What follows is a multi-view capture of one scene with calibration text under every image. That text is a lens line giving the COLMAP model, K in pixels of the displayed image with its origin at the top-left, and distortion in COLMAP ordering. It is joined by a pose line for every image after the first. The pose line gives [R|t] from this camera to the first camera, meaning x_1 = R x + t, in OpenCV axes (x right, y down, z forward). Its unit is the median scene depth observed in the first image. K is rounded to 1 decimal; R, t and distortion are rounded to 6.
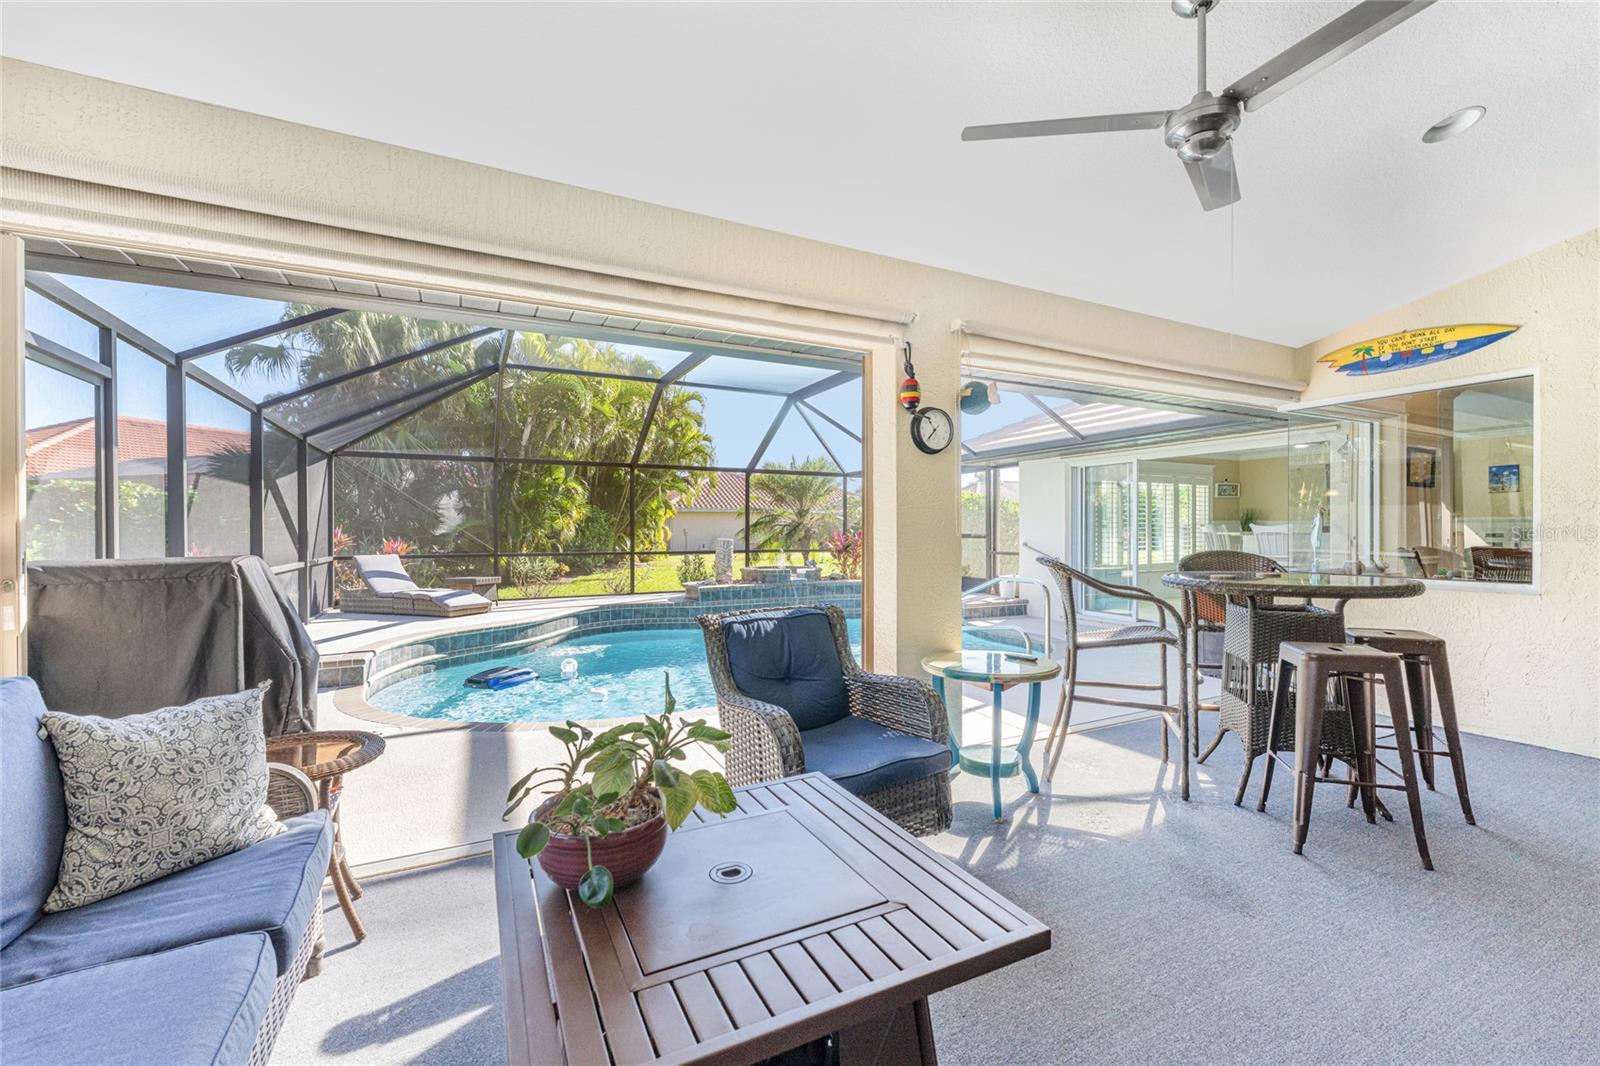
lens RADIAL K [[647.6, 0, 800.0], [0, 647.6, 533.0], [0, 0, 1]] dist [-0.000064, -0.000004]
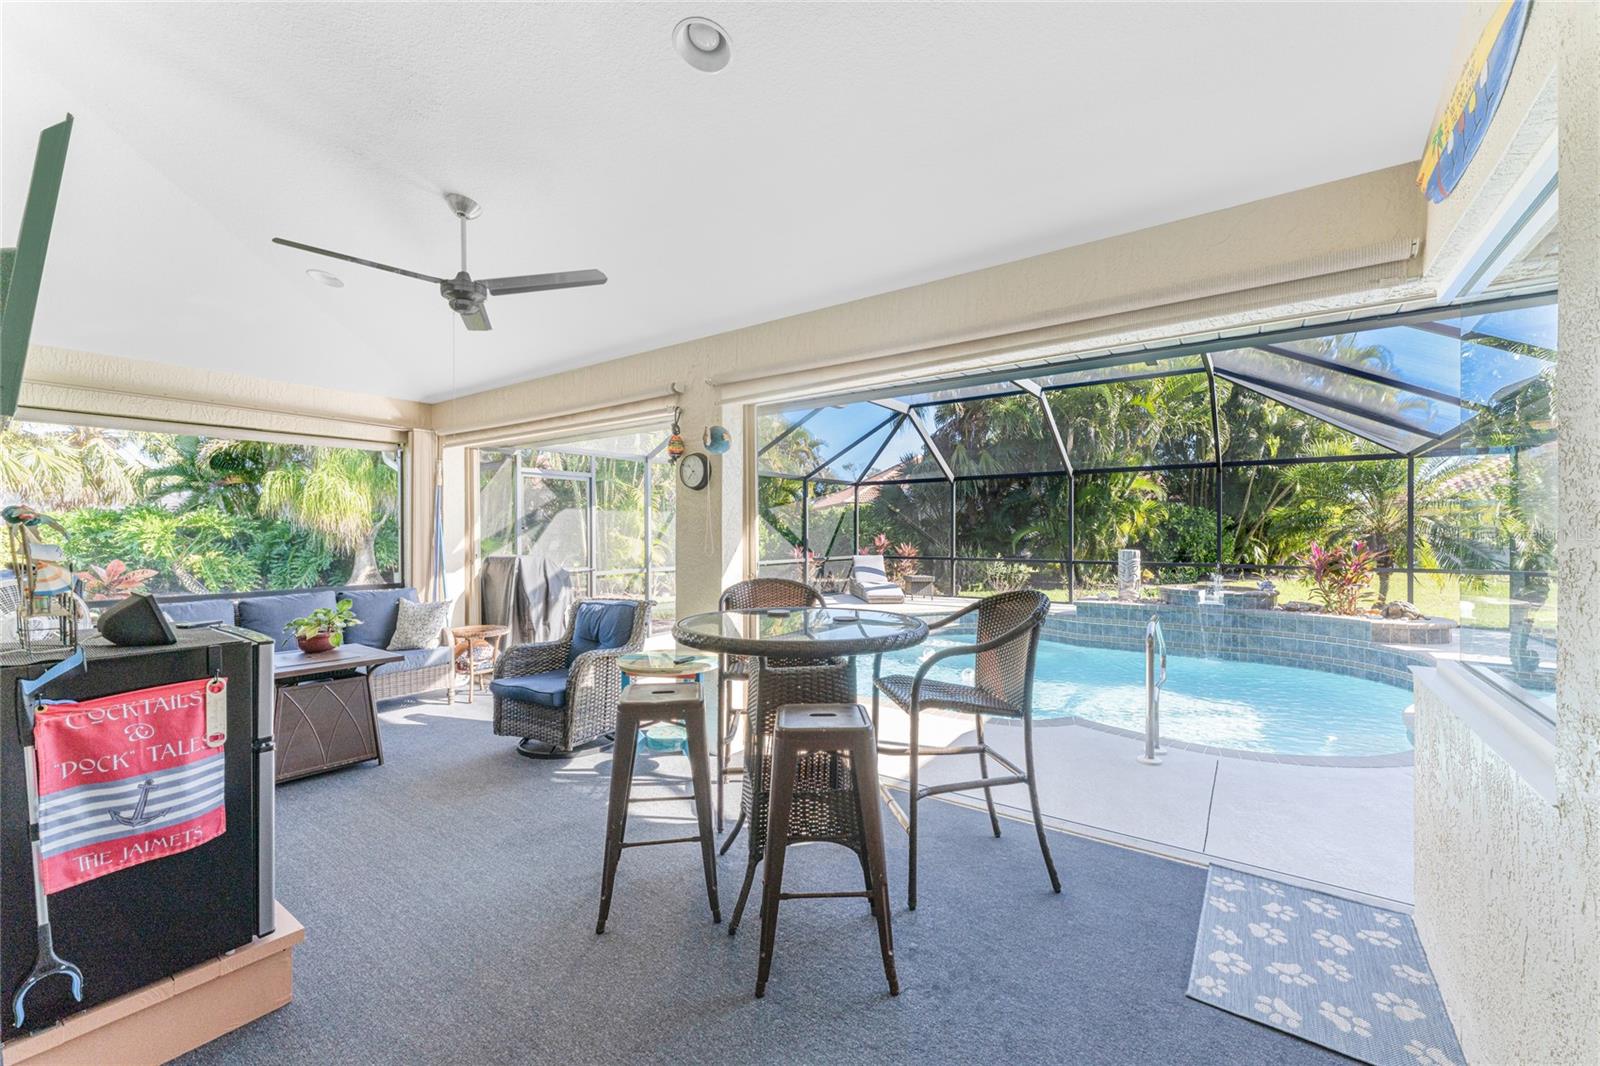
lens RADIAL K [[647.6, 0, 800.0], [0, 647.6, 533.0], [0, 0, 1]] dist [-0.000064, -0.000004]
pose [[0.458621, 0.002911, -0.888627, 0.754448], [-0.001127, 0.999996, 0.002694, -0.025514], [0.888631, -0.000234, 0.458622, 0.321417]]
